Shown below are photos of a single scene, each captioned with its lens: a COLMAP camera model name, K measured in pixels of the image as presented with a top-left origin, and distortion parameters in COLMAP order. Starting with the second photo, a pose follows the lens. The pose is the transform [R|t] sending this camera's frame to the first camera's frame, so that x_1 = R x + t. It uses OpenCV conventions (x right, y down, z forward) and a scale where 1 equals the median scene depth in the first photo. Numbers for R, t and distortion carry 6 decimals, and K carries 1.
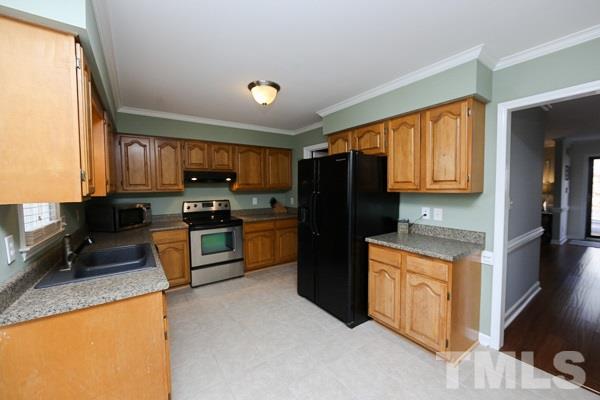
lens RADIAL K [[240.6, 0, 298.0], [0, 240.6, 200.7], [0, 0, 1]] dist [-0.017159, 0.000168]
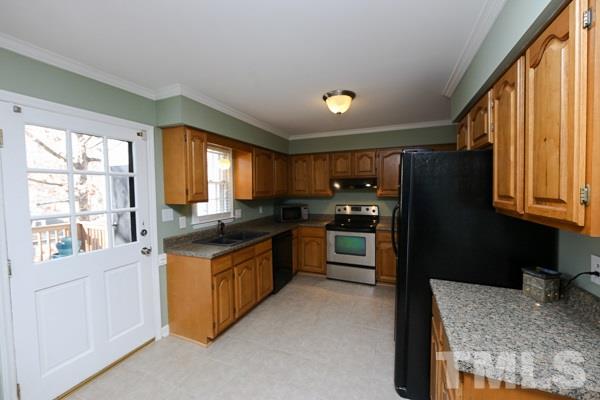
lens RADIAL K [[240.6, 0, 294.4], [0, 240.6, 199.3], [0, 0, 1]] dist [-0.017159, 0.000168]
pose [[0.520731, 0.045184, -0.852524, 0.458926], [-0.046753, 0.998609, 0.024369, -0.044883], [0.852439, 0.027168, 0.522120, 0.239120]]
